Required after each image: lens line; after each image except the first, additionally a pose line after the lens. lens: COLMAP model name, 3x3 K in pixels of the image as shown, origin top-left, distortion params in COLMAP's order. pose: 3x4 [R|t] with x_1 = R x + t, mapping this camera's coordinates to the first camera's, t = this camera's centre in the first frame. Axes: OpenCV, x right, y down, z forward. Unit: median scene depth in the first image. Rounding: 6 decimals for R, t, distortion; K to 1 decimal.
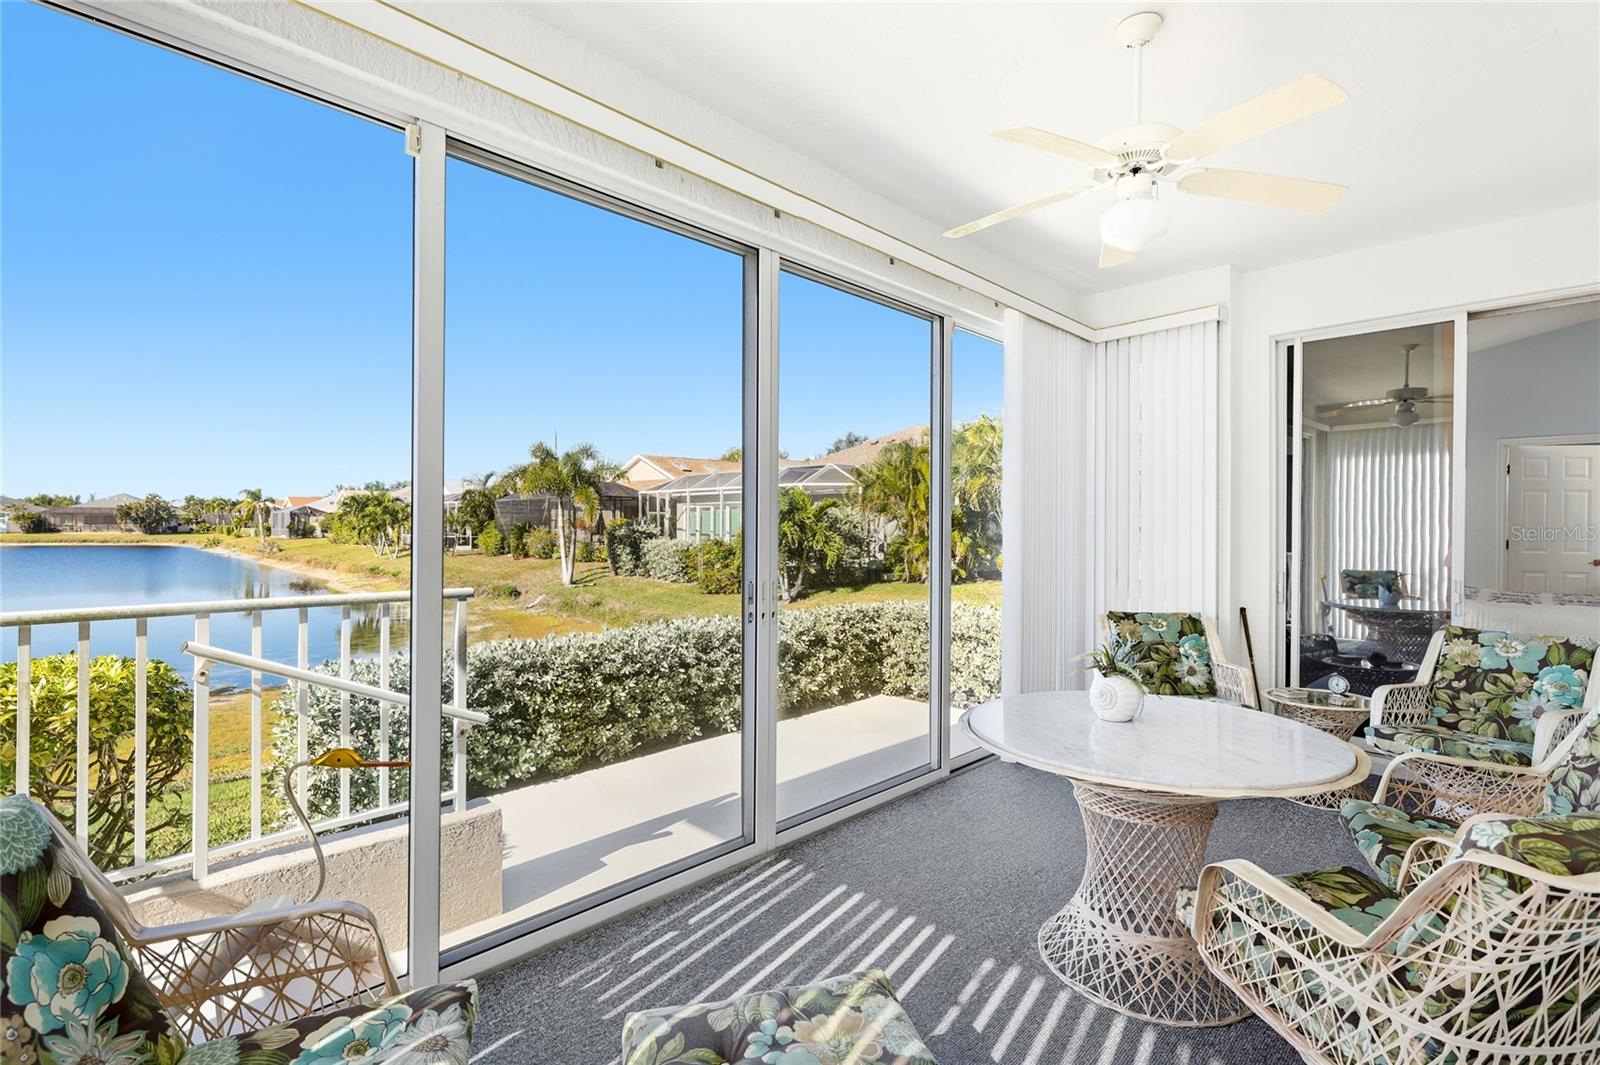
lens RADIAL K [[723.9, 0, 809.3], [0, 723.9, 528.9], [0, 0, 1]] dist [0.002429, -0.000865]
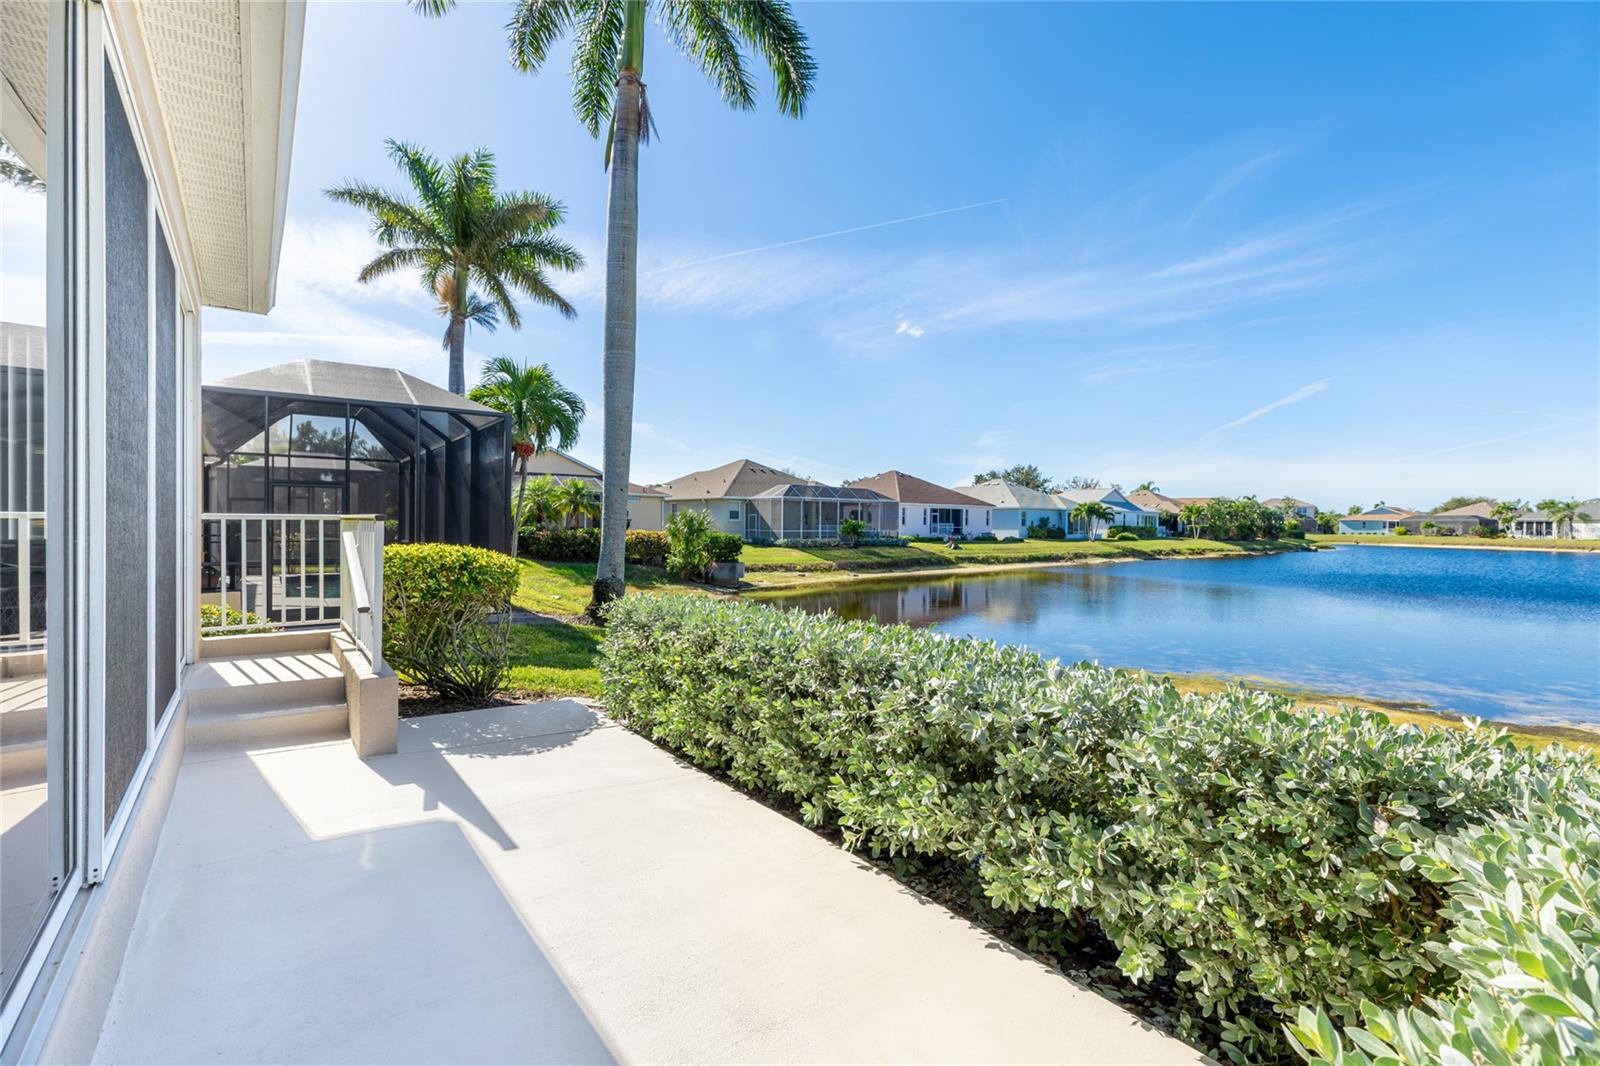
lens RADIAL K [[723.9, 0, 783.3], [0, 723.9, 530.3], [0, 0, 1]] dist [0.002429, -0.000865]
pose [[-0.154330, 0.003323, -0.988014, 0.025236], [-0.013710, 0.999891, 0.005505, 0.002860], [0.987924, 0.014395, -0.154267, 0.063142]]
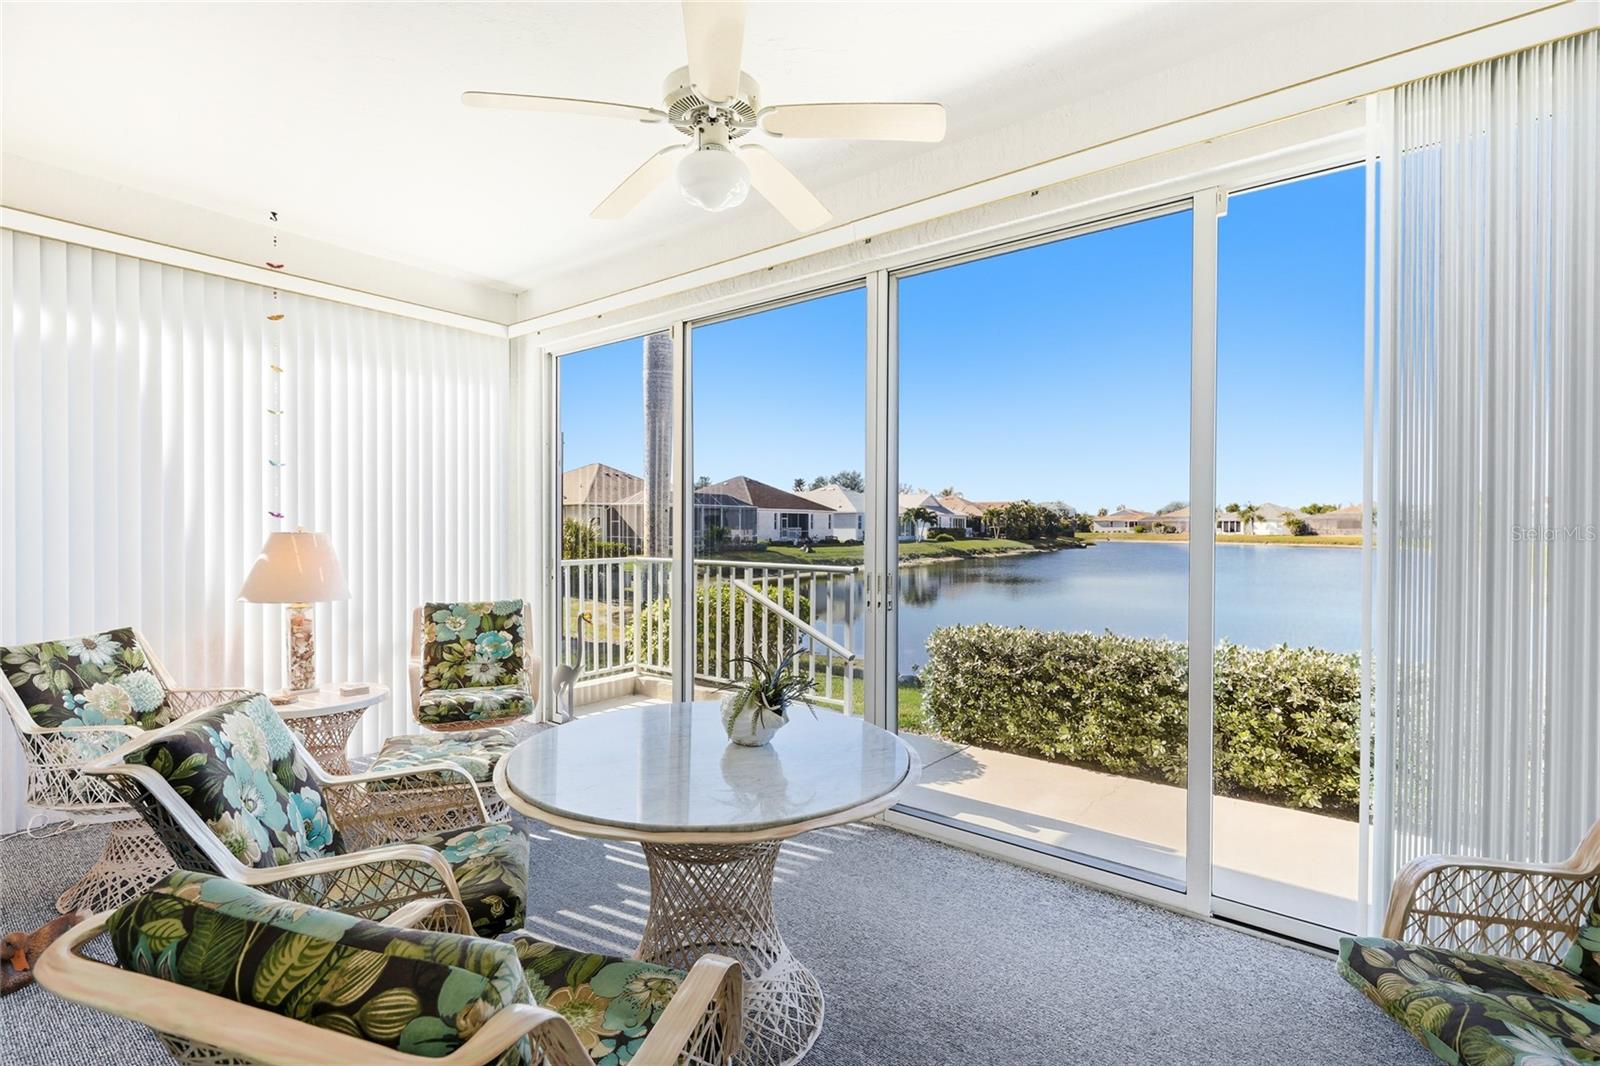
lens RADIAL K [[723.9, 0, 797.9], [0, 723.9, 527.5], [0, 0, 1]] dist [0.002429, -0.000865]
pose [[0.125247, -0.002731, -0.992122, 0.031225], [-0.004818, 0.999983, -0.003361, 0.000254], [0.992114, 0.005201, 0.125231, 0.022727]]
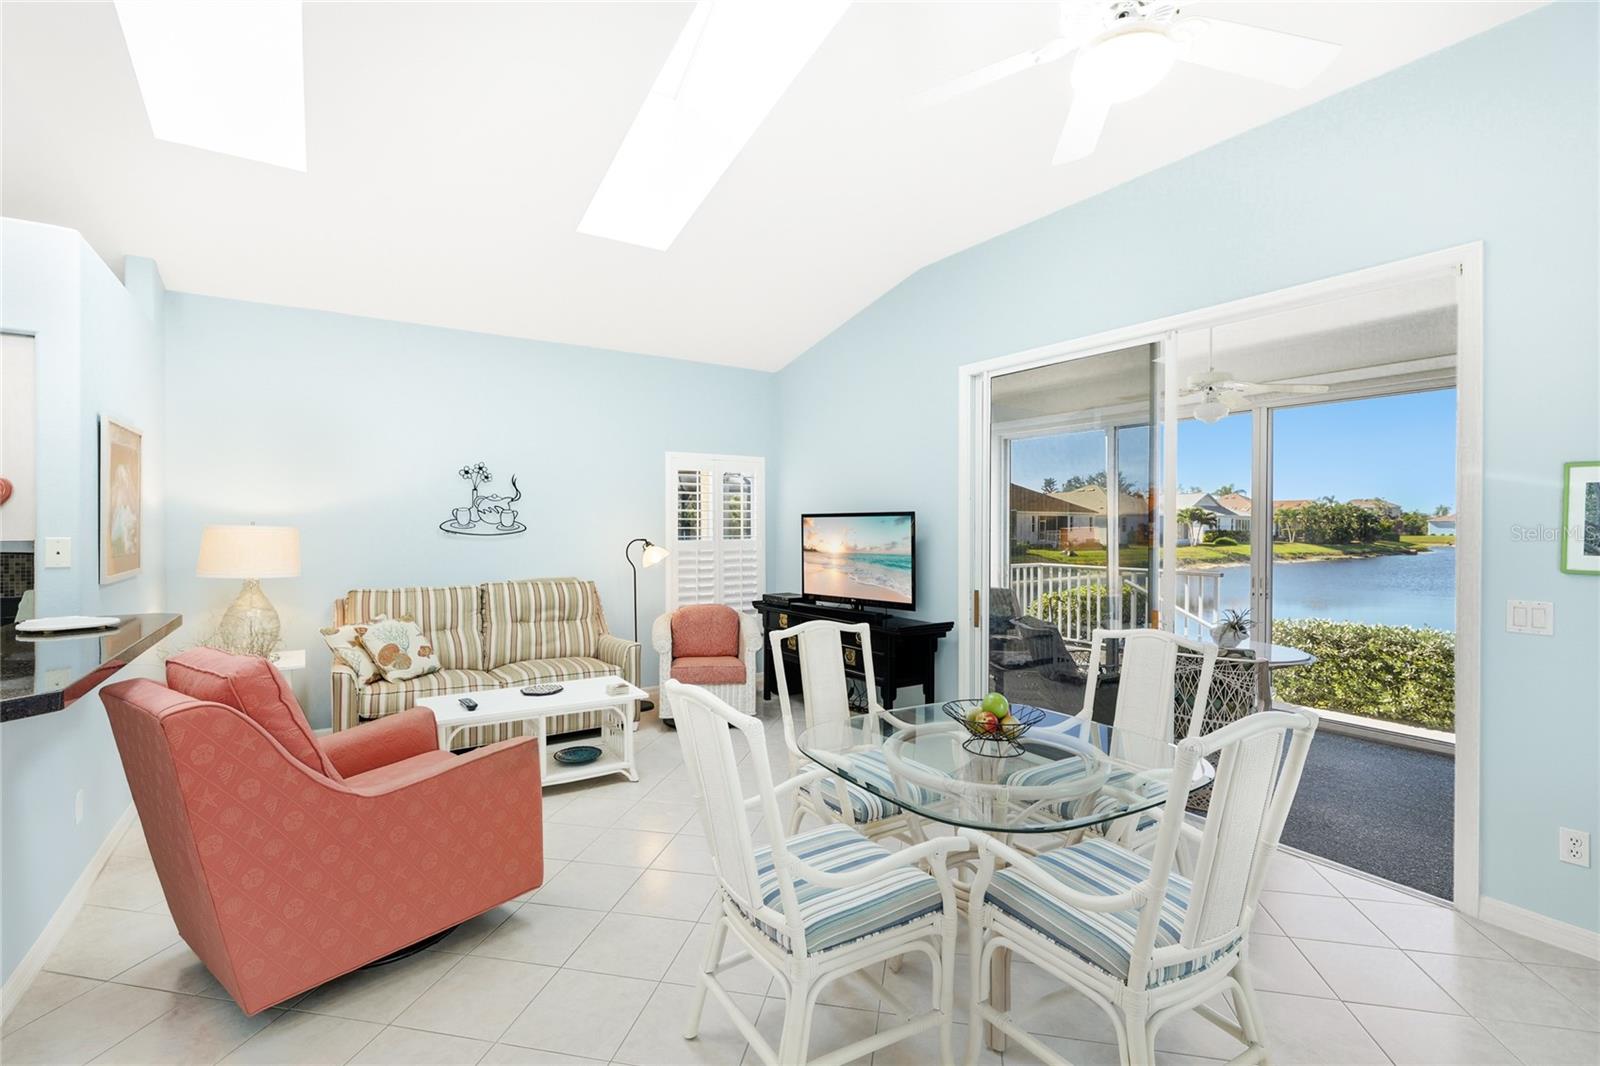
lens RADIAL K [[723.9, 0, 791.3], [0, 723.9, 529.6], [0, 0, 1]] dist [0.002429, -0.000865]
pose [[-0.206621, -0.001119, -0.978420, 0.064656], [-0.005679, 0.999984, 0.000056, -0.001463], [0.978405, 0.005568, -0.206624, 0.005237]]
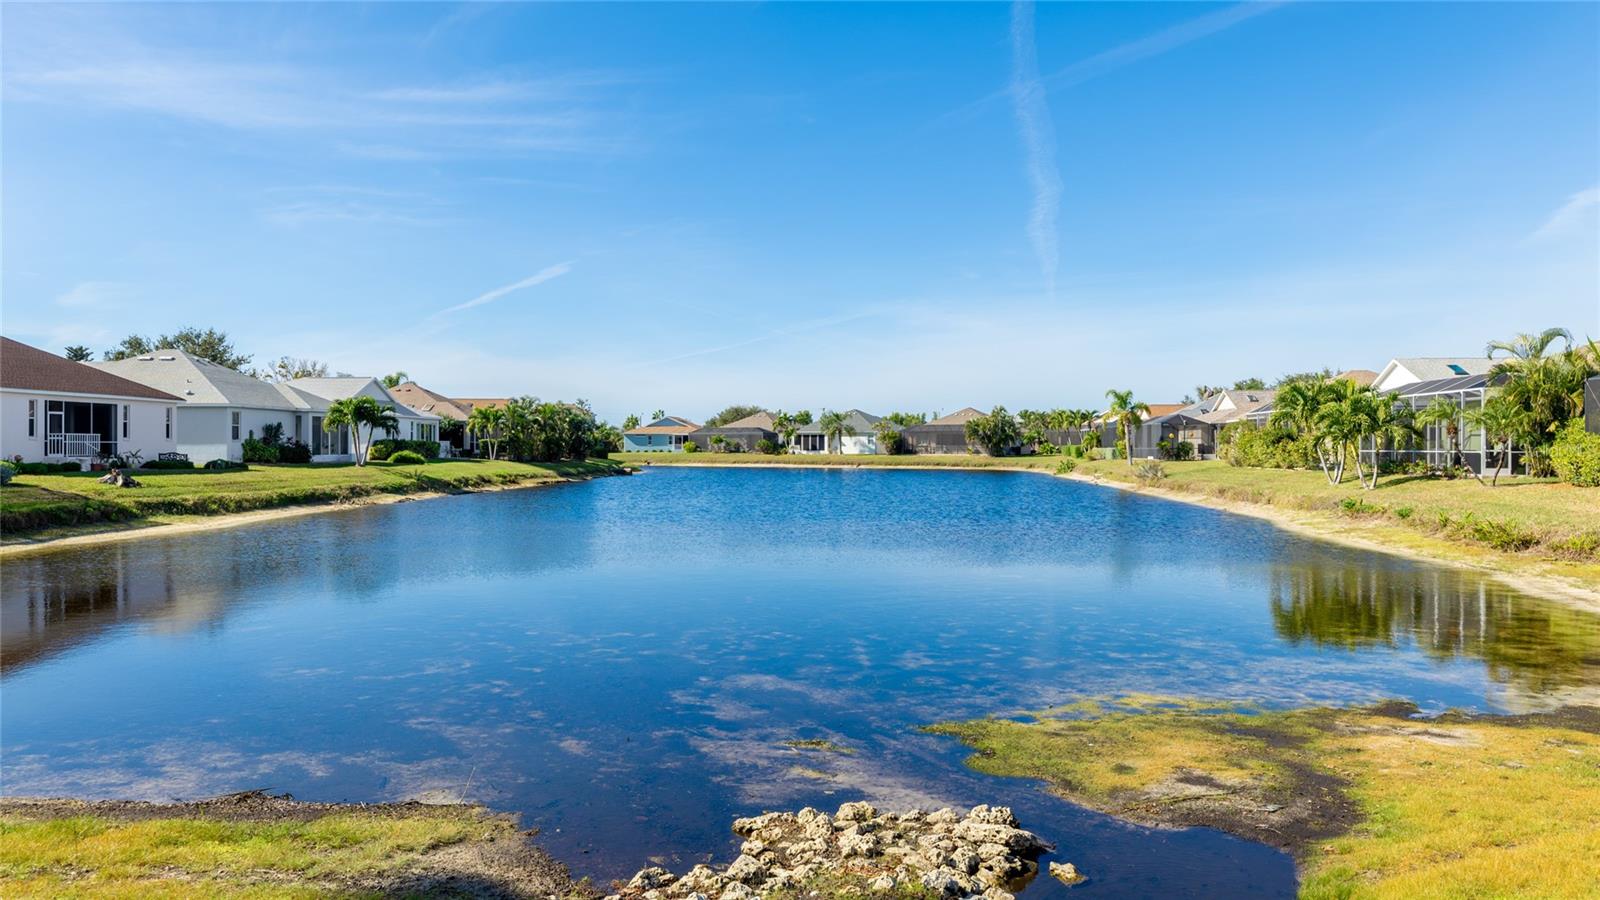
lens RADIAL K [[1157.3, 0, 814.1], [0, 1157.3, 445.7], [0, 0, 1]] dist [0.004518, 0.006809]
pose [[0.642989, -0.005037, -0.765859, -0.073790], [-0.001179, 0.999971, -0.007567, 0.007042], [0.765874, 0.005768, 0.642965, 0.026309]]
